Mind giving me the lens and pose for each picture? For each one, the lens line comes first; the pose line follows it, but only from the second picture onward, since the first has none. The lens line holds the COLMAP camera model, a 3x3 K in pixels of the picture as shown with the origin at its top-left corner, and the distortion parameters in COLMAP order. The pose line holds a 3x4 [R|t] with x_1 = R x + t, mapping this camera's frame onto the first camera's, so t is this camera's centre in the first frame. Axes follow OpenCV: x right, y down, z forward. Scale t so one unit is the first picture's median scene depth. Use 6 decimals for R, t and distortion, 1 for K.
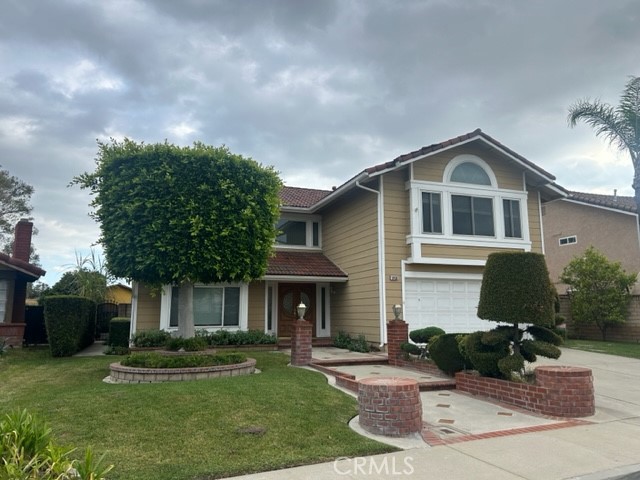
lens RADIAL K [[481.0, 0, 320.0], [0, 481.0, 239.8], [0, 0, 1]] dist [0.059386, -0.062291]
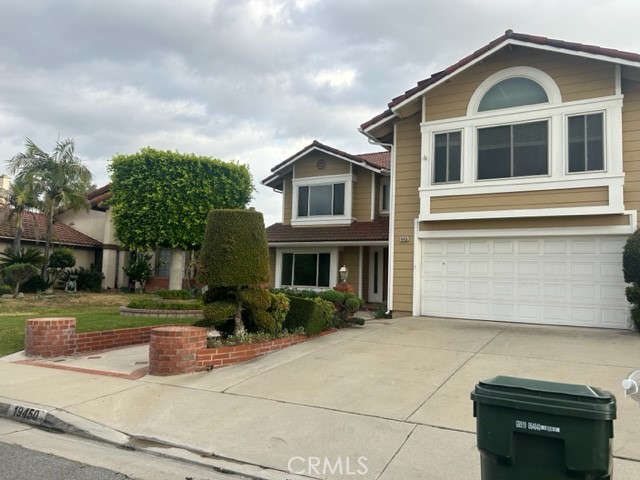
lens RADIAL K [[481.0, 0, 318.4], [0, 481.0, 241.7], [0, 0, 1]] dist [0.059386, -0.062291]
pose [[0.649480, -0.035995, -0.759526, 0.701937], [0.087602, 0.995770, 0.027718, 0.043732], [0.755316, -0.084538, 0.649886, 0.288571]]
